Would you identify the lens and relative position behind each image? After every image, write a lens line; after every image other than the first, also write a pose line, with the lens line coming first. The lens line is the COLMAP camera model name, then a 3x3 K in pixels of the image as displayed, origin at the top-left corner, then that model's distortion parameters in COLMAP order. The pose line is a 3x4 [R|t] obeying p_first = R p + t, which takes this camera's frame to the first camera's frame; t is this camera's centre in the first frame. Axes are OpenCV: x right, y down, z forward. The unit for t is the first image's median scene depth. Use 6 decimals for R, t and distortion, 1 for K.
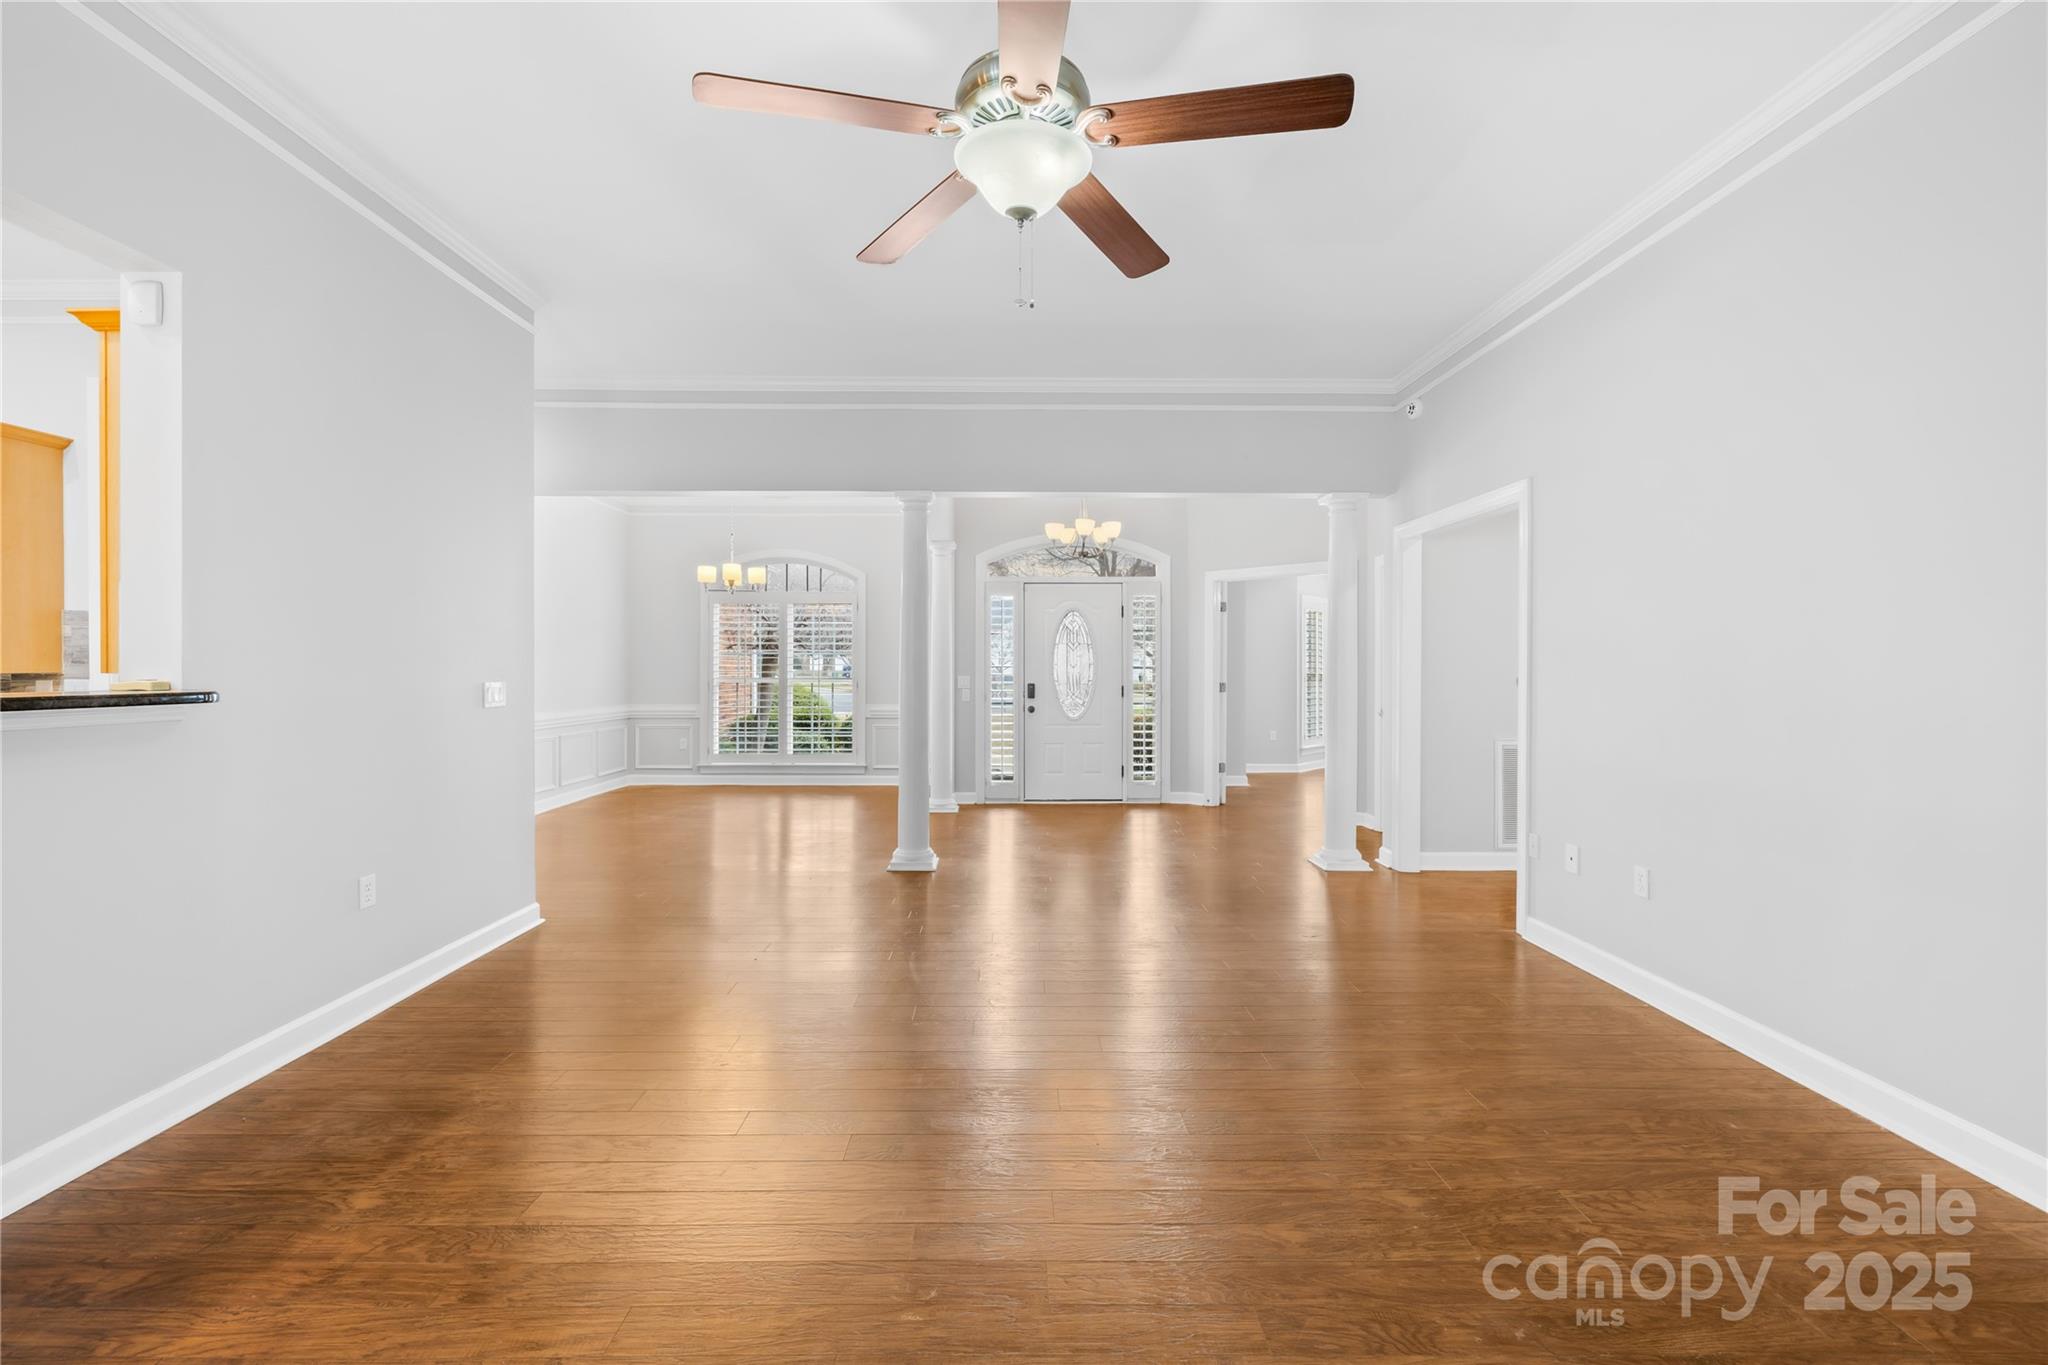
lens RADIAL K [[865.8, 0, 1025.7], [0, 865.8, 673.7], [0, 0, 1]] dist [-0.007092, 0.000915]
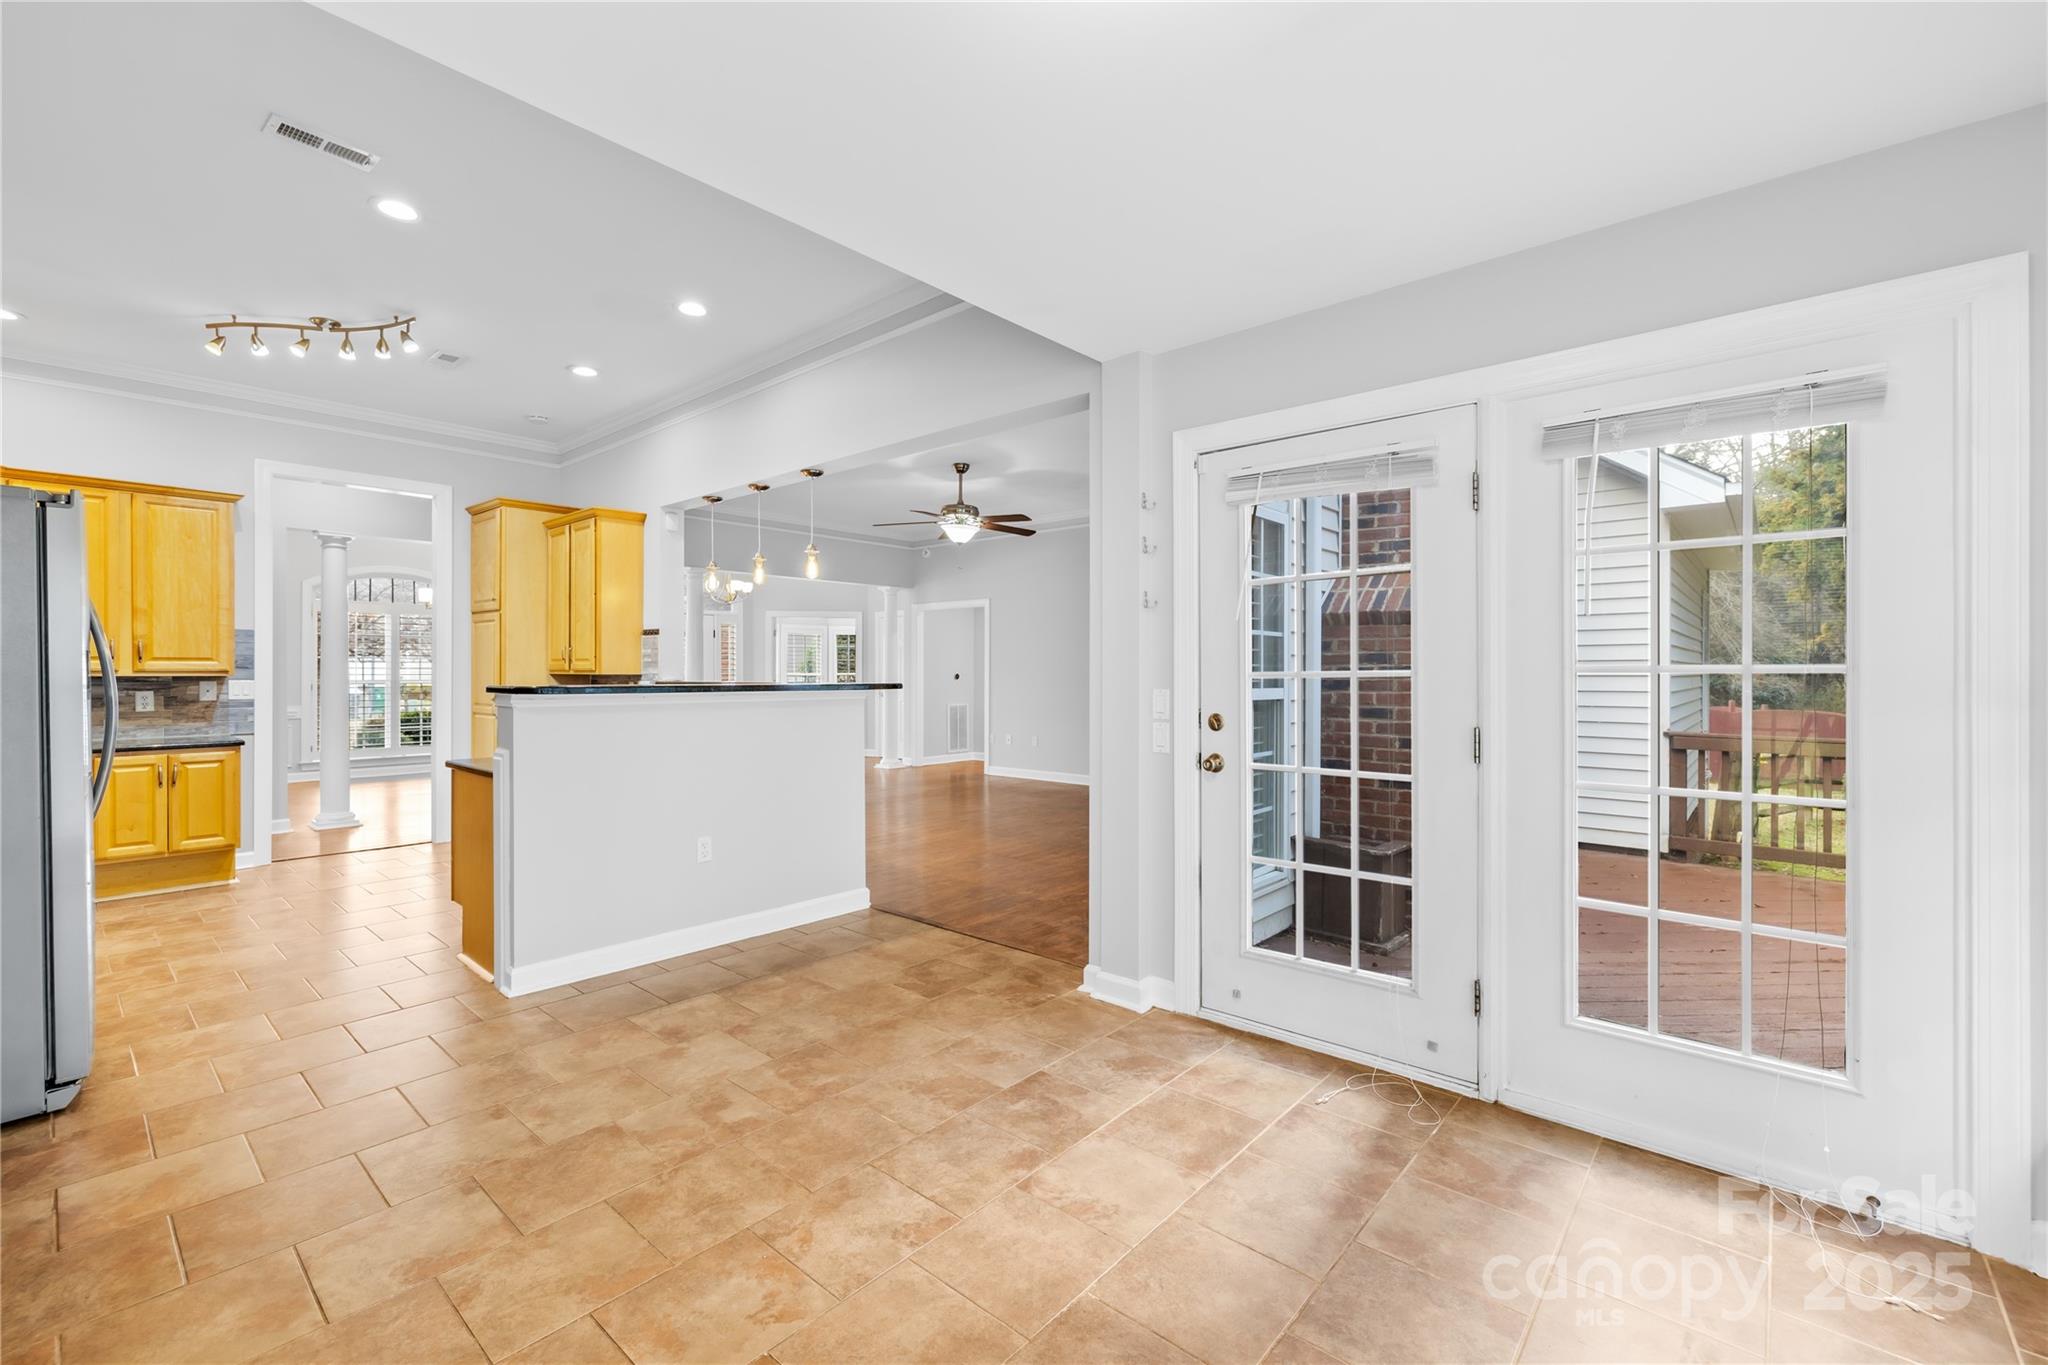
lens RADIAL K [[865.8, 0, 1034.9], [0, 865.8, 669.7], [0, 0, 1]] dist [-0.007092, 0.000915]
pose [[0.672546, -0.000155, 0.740055, -0.630998], [0.006091, 0.999967, -0.005325, -0.000482], [-0.740030, 0.008089, 0.672525, -0.411036]]
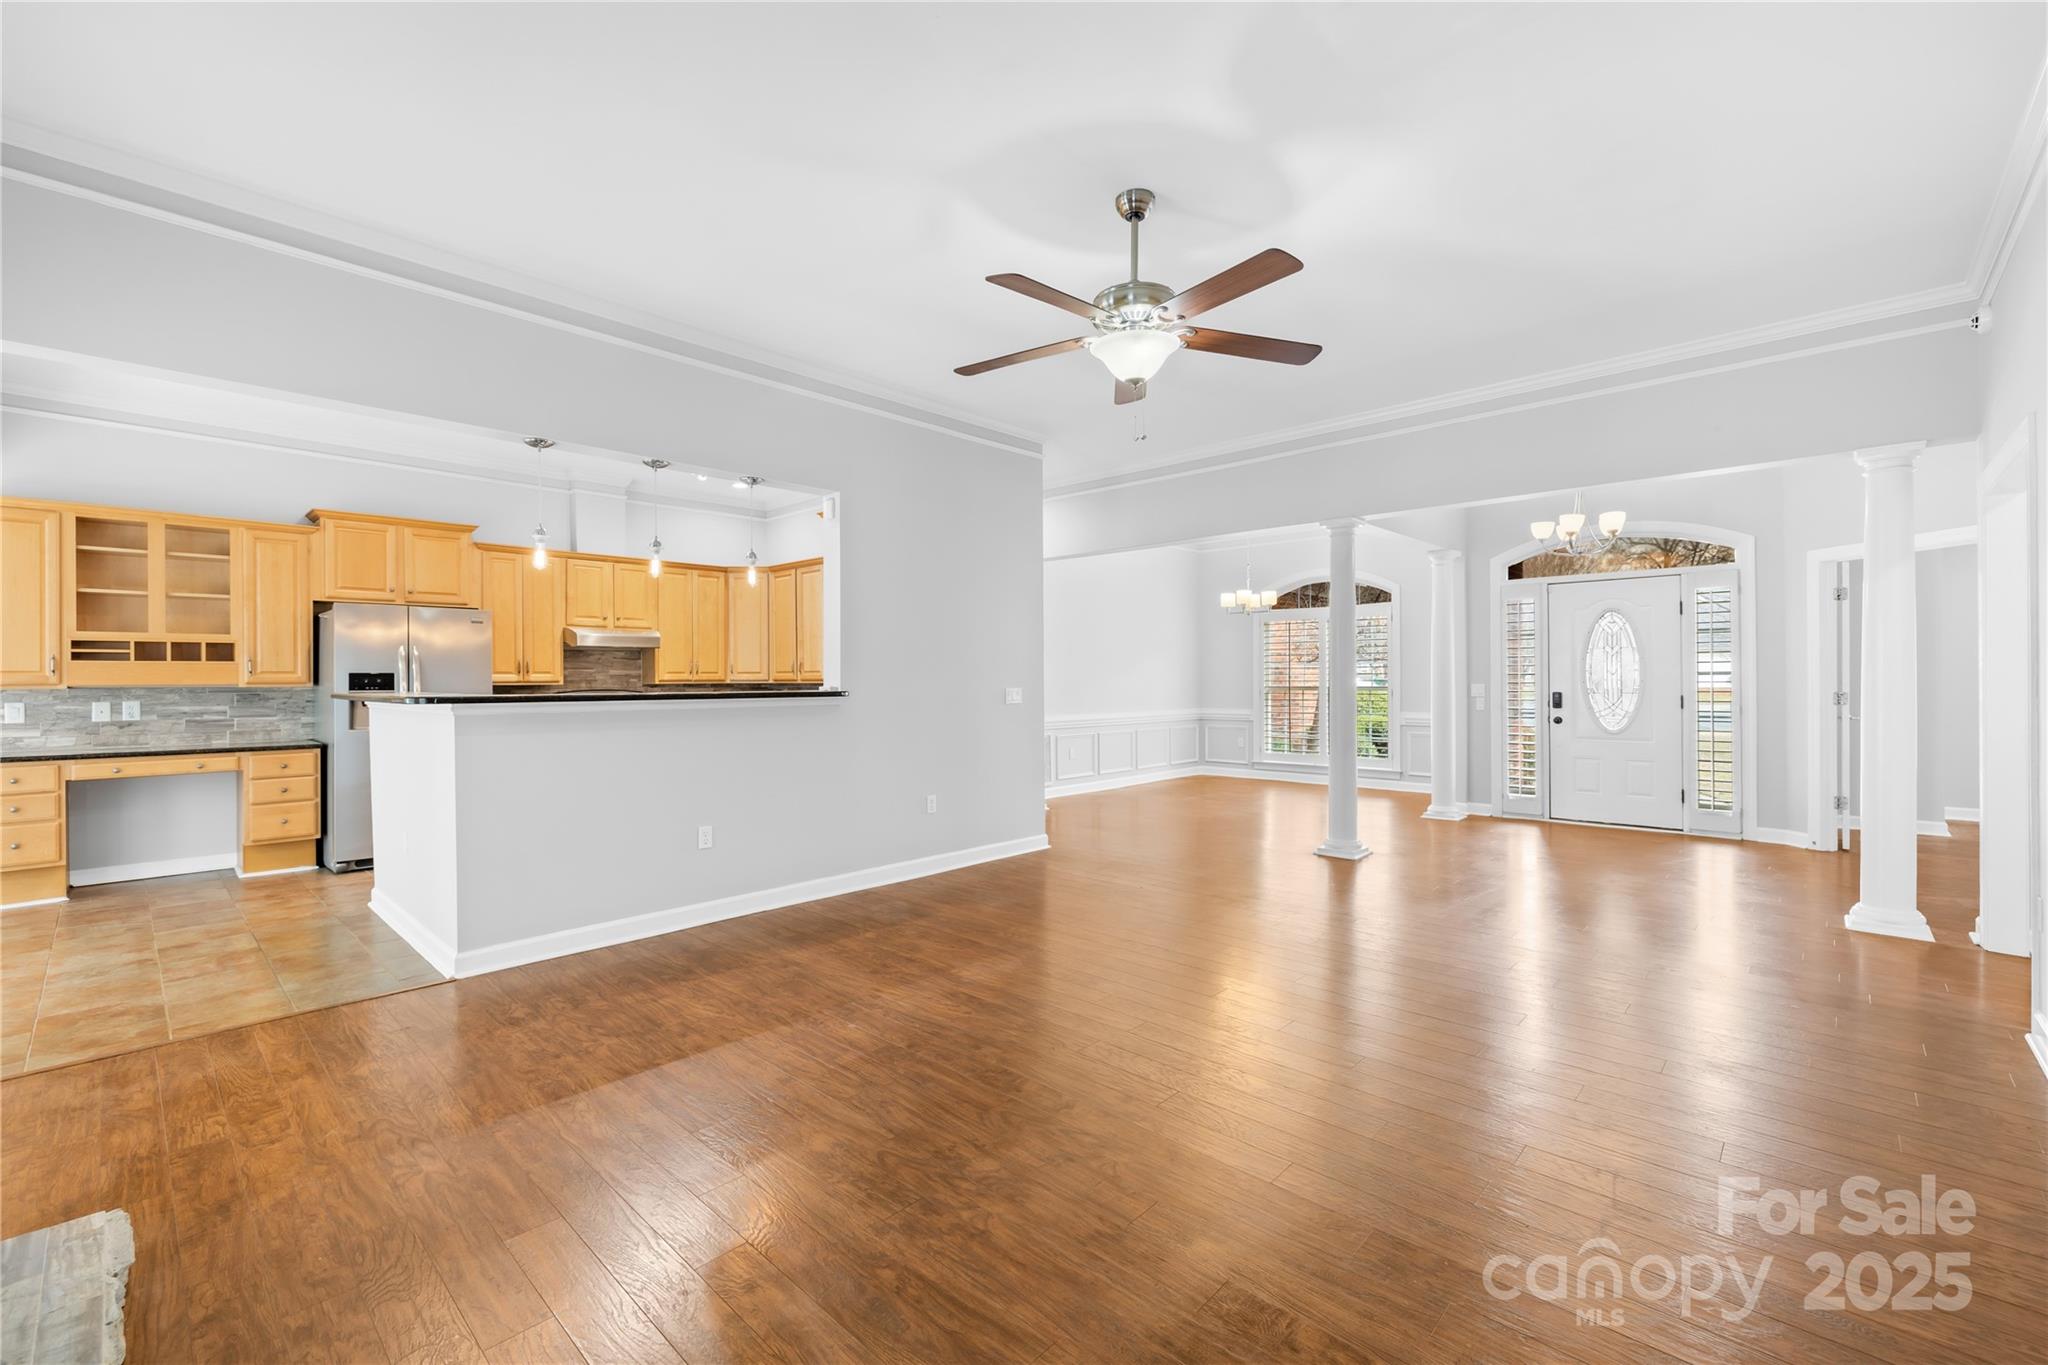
lens RADIAL K [[865.8, 0, 1012.7], [0, 865.8, 673.5], [0, 0, 1]] dist [-0.007092, 0.000915]
pose [[0.715574, -0.009930, -0.698467, 0.235398], [0.001783, 0.999922, -0.012388, 0.001758], [0.698535, 0.007619, 0.715535, -0.064643]]
